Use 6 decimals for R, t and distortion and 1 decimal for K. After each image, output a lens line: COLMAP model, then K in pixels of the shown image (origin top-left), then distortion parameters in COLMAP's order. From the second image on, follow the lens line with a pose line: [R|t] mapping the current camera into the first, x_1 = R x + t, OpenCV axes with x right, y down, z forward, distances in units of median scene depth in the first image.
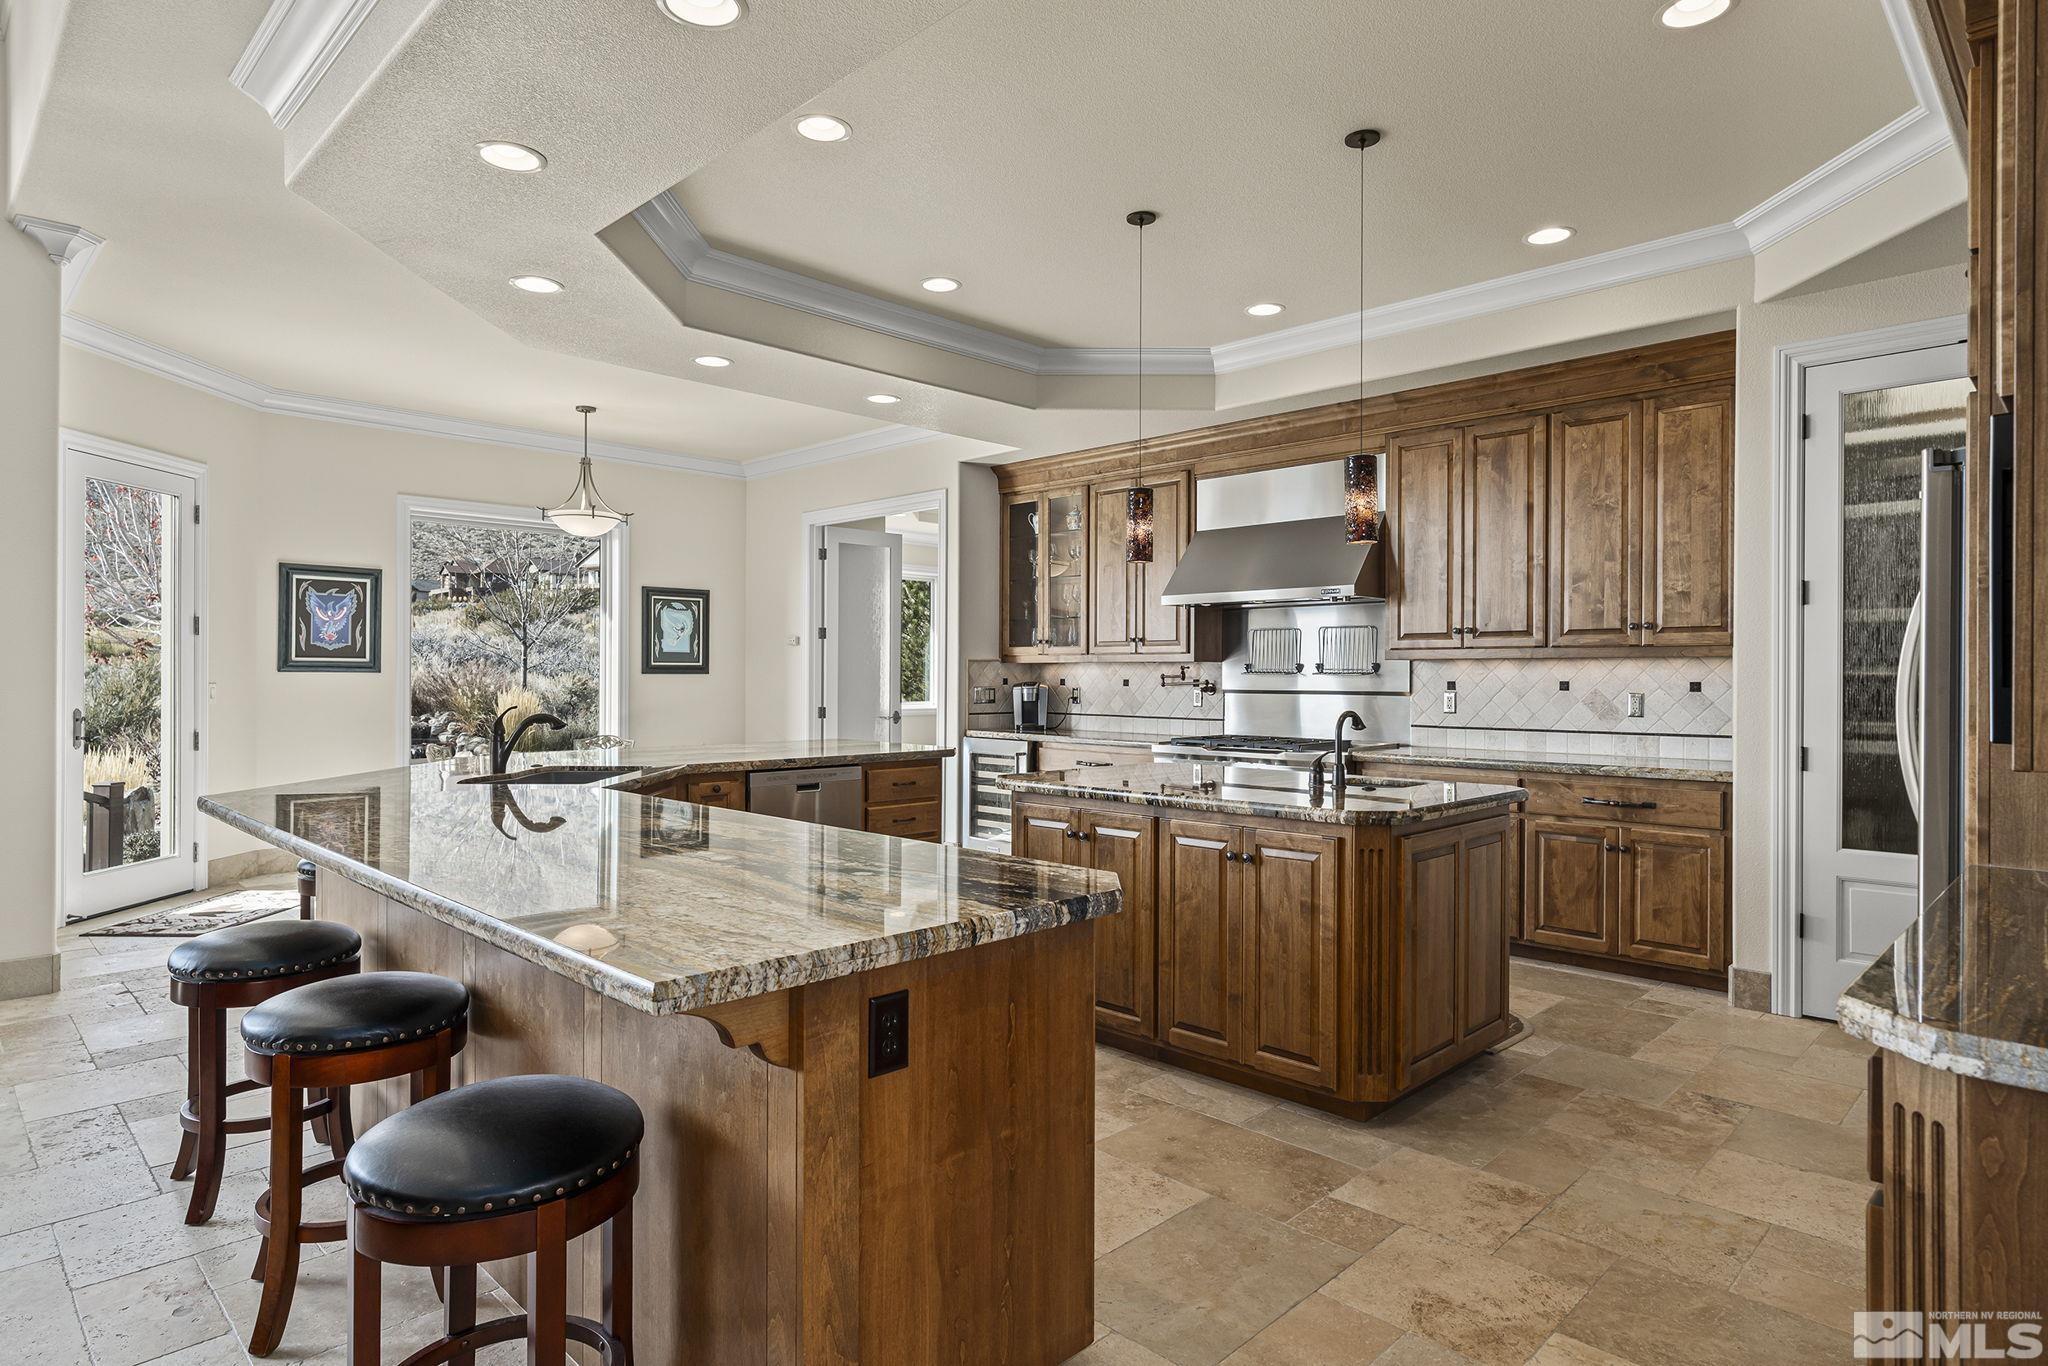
lens RADIAL K [[1138.0, 0, 1043.1], [0, 1138.0, 681.3], [0, 0, 1]] dist [-0.002415, -0.000080]
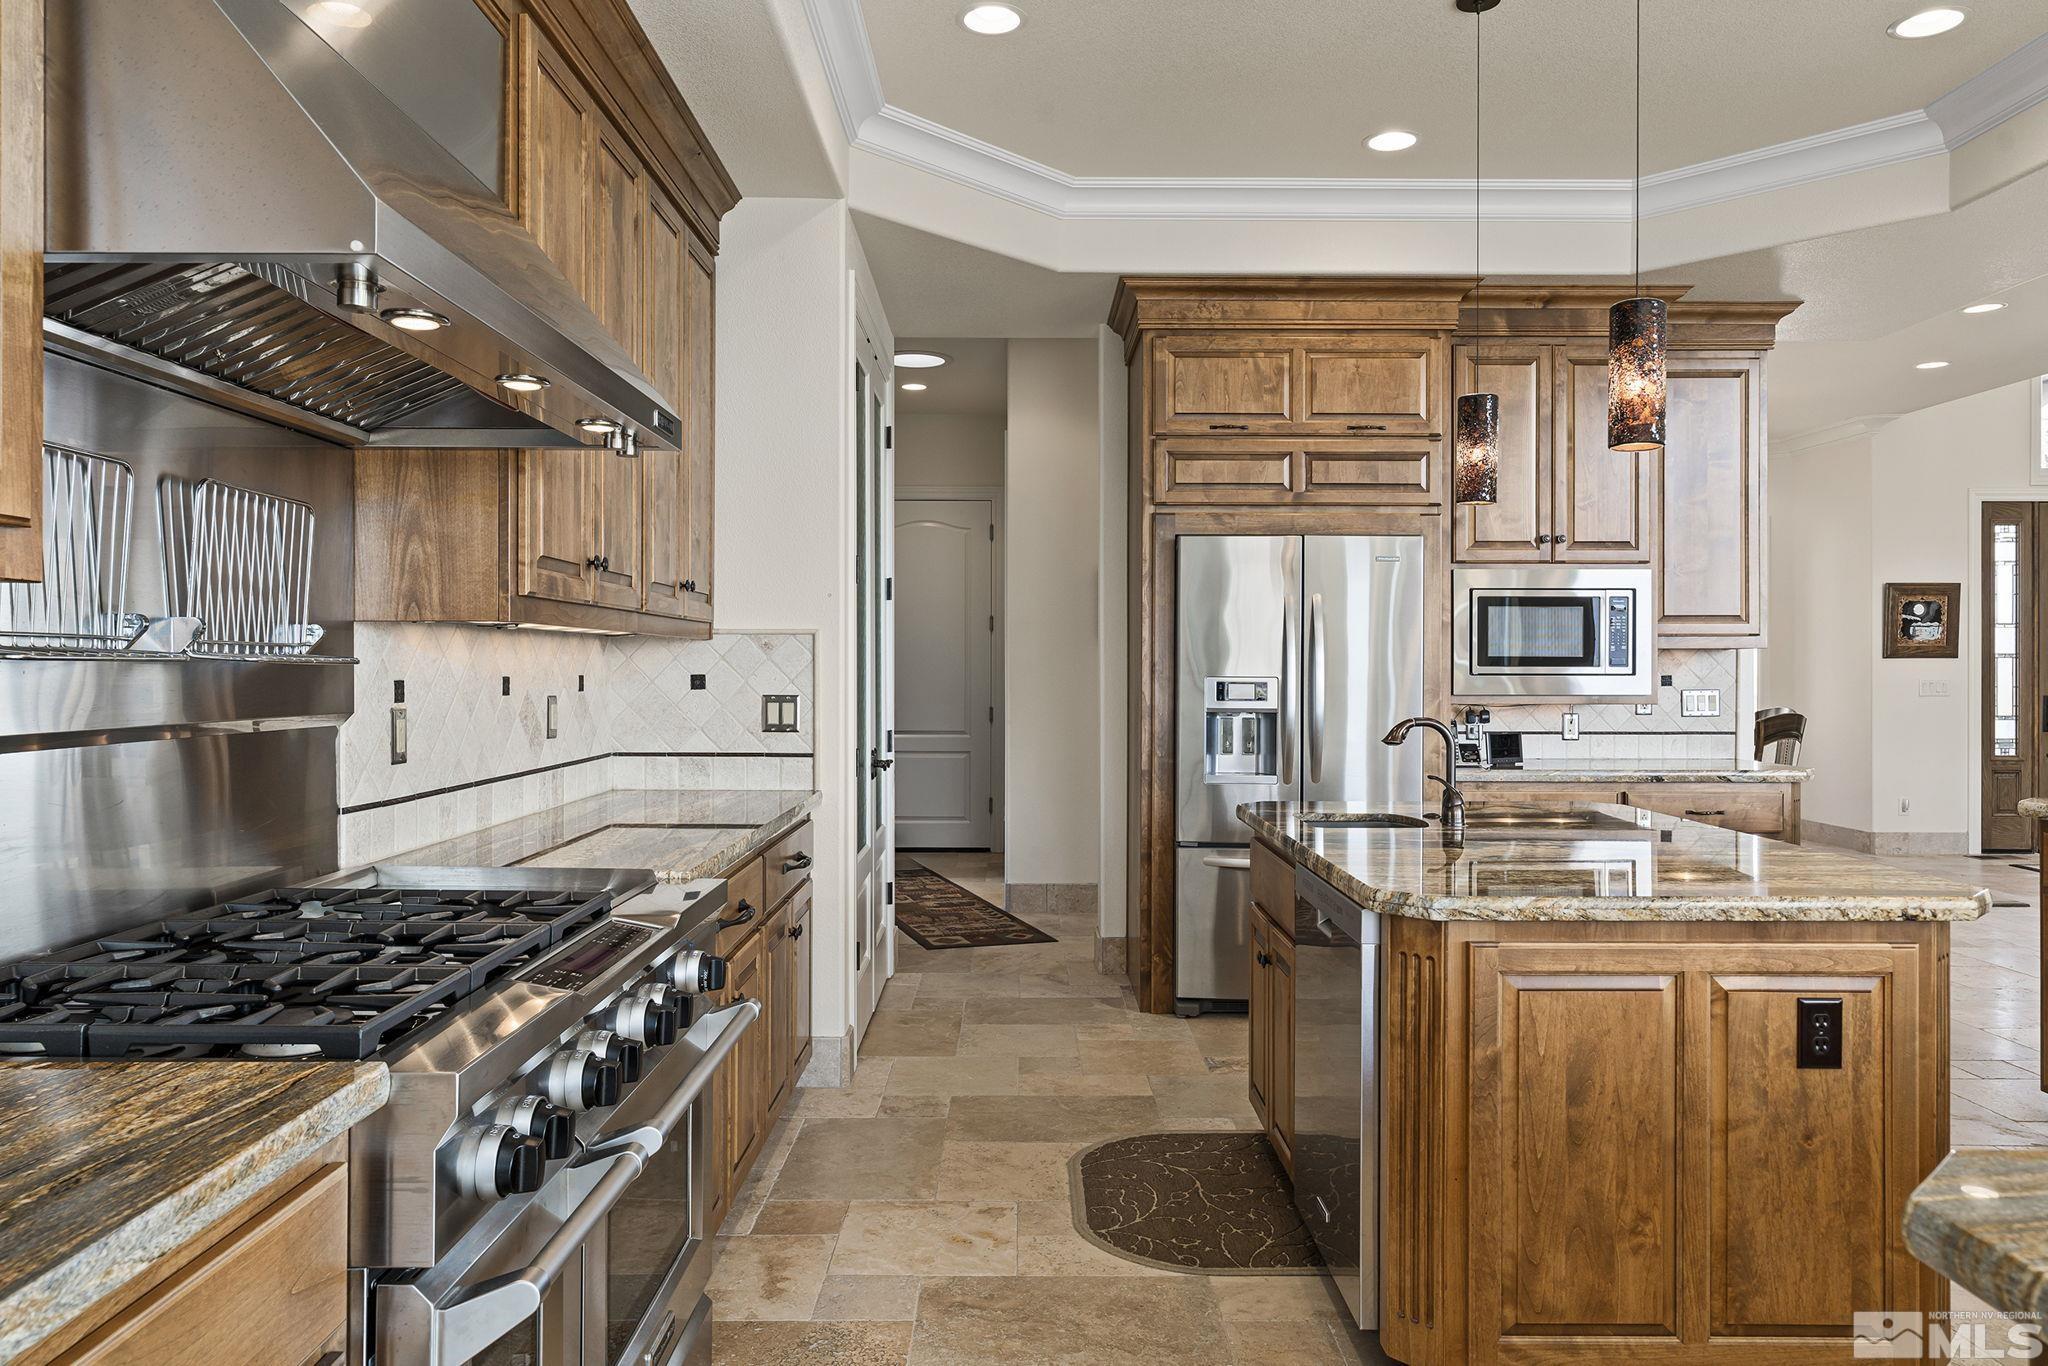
lens RADIAL K [[1355.0, 0, 1039.5], [0, 1355.0, 667.3], [0, 0, 1]] dist [-0.007315, -0.000092]
pose [[-0.688649, -0.007225, 0.725059, -0.104466], [-0.005282, 0.999974, 0.004947, -0.006646], [-0.725076, -0.000423, -0.688669, 1.014736]]
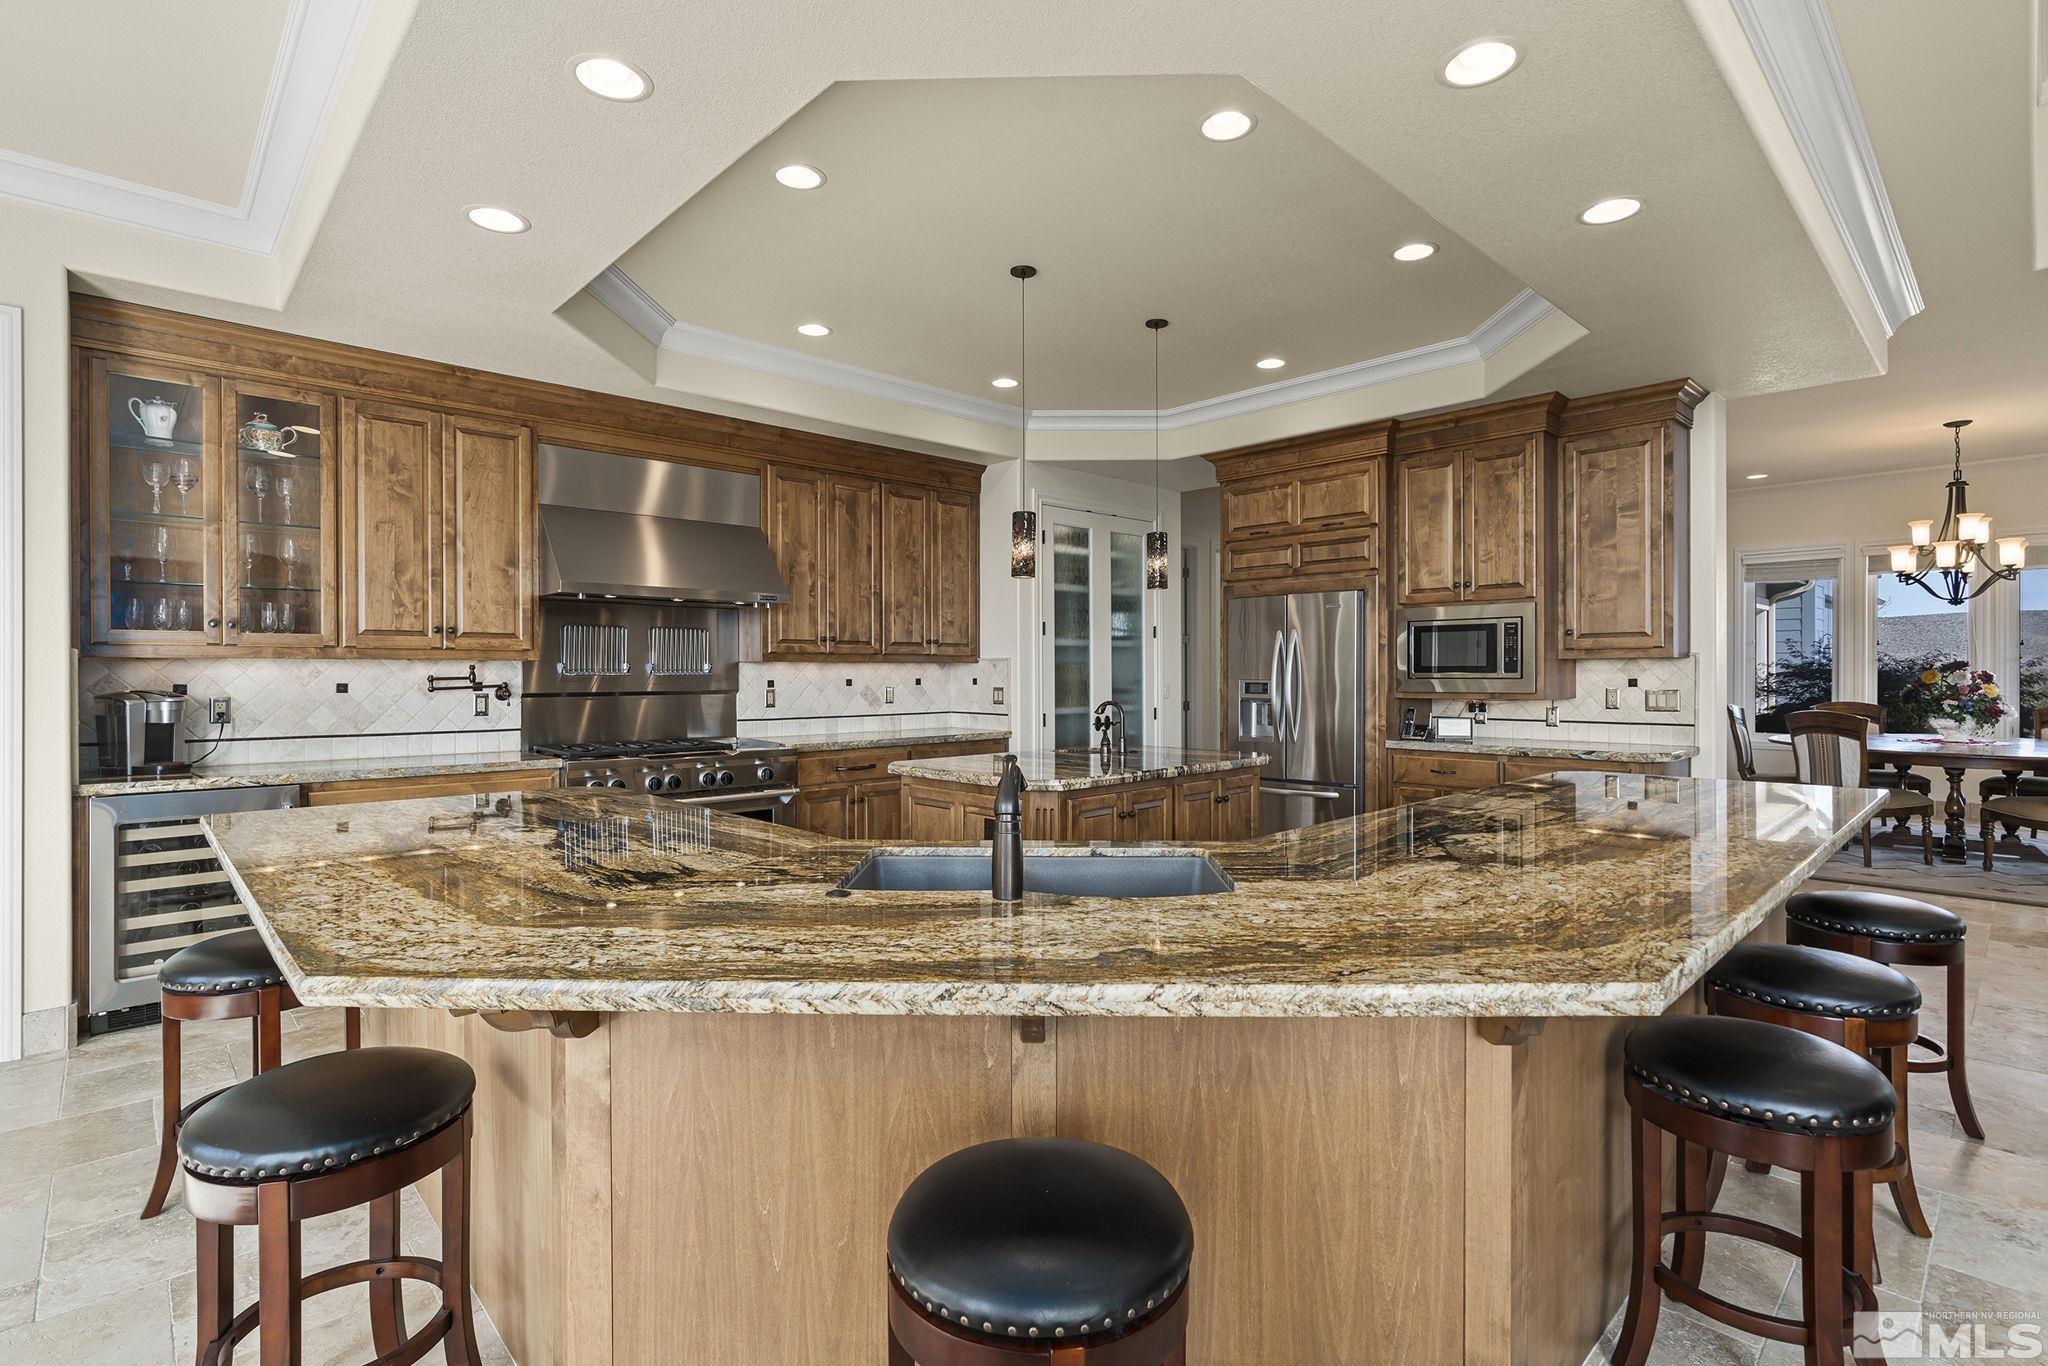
lens RADIAL K [[966.7, 0, 1019.0], [0, 966.7, 680.1], [0, 0, 1]] dist [-0.010701, 0.003411]
pose [[0.044068, -0.013974, 0.998931, -0.550981], [0.004694, 0.999894, 0.013781, -0.010961], [-0.999017, 0.004082, 0.044129, 0.613364]]
